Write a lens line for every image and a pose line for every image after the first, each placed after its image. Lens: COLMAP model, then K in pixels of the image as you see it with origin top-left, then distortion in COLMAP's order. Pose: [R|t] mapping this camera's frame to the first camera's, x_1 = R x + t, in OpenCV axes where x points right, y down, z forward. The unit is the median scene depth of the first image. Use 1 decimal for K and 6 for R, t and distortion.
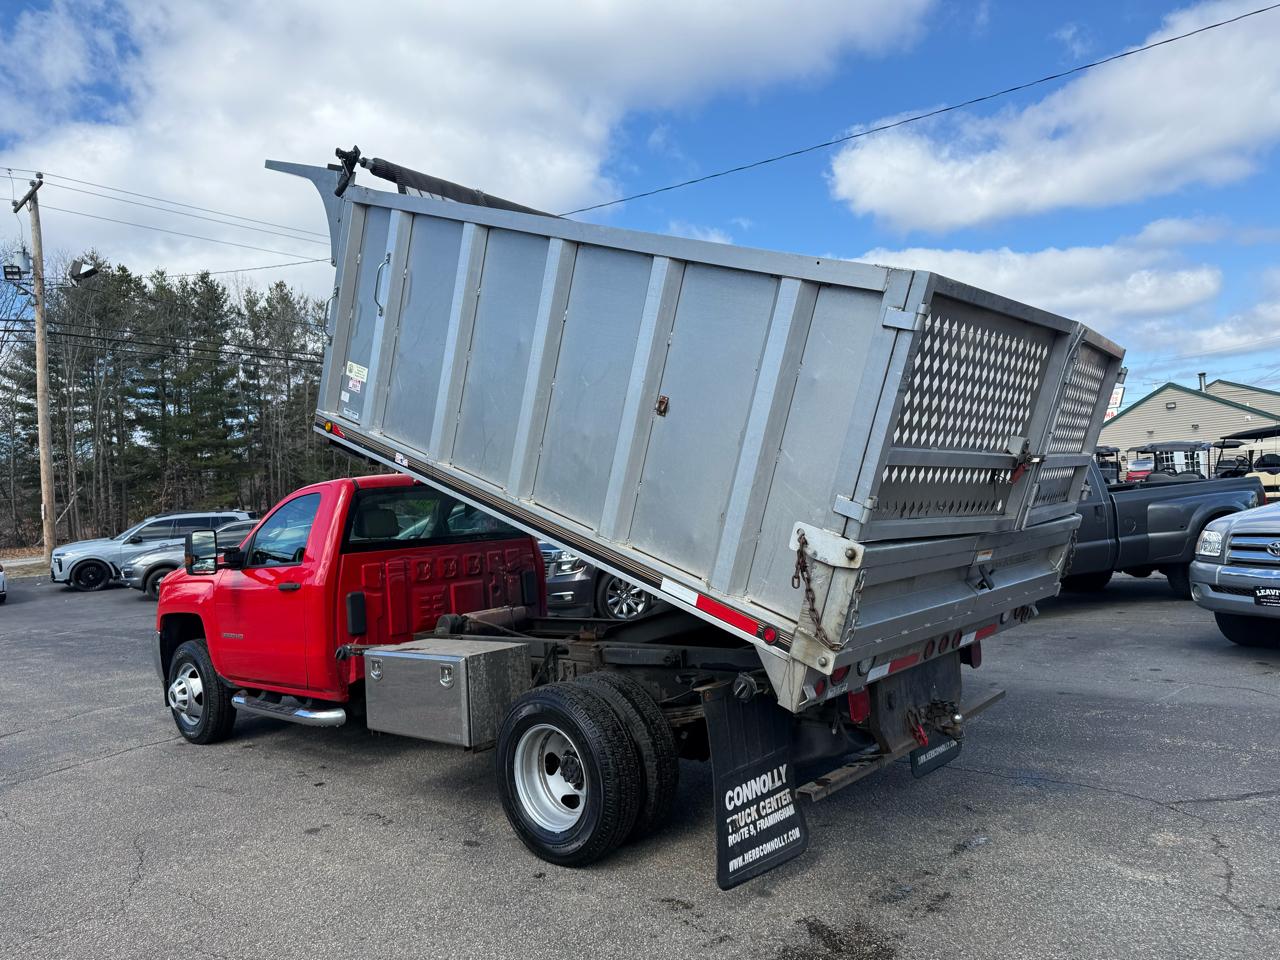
lens RADIAL K [[896.4, 0, 644.2], [0, 896.4, 470.6], [0, 0, 1]] dist [0.037034, -0.044193]
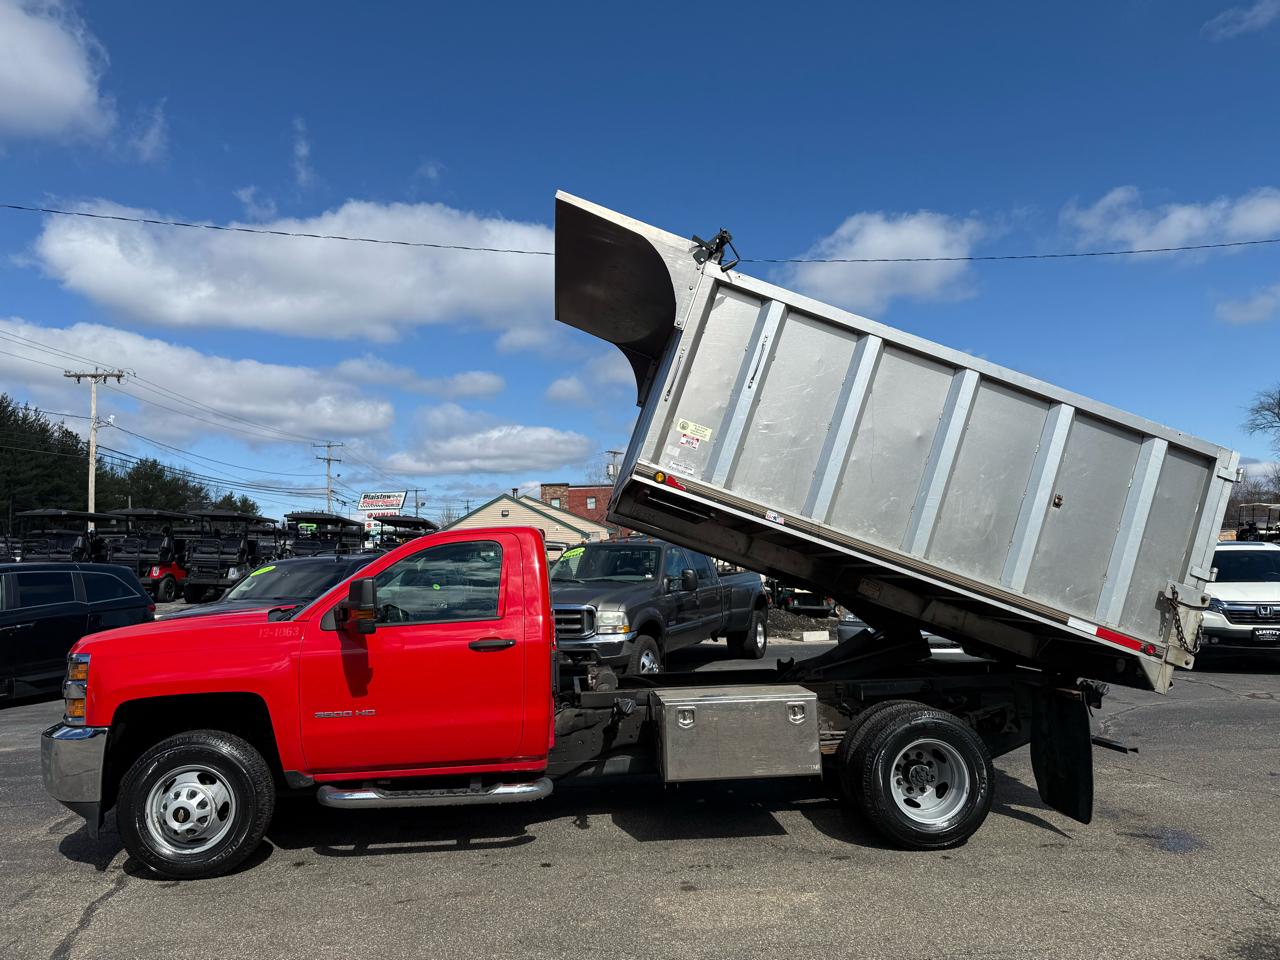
lens RADIAL K [[896.4, 0, 662.0], [0, 896.4, 484.8], [0, 0, 1]] dist [0.037034, -0.044193]
pose [[0.684767, 0.112376, 0.720046, -1.624610], [-0.052351, 0.993072, -0.105201, 0.099502], [-0.726879, 0.034343, 0.685906, 0.480779]]
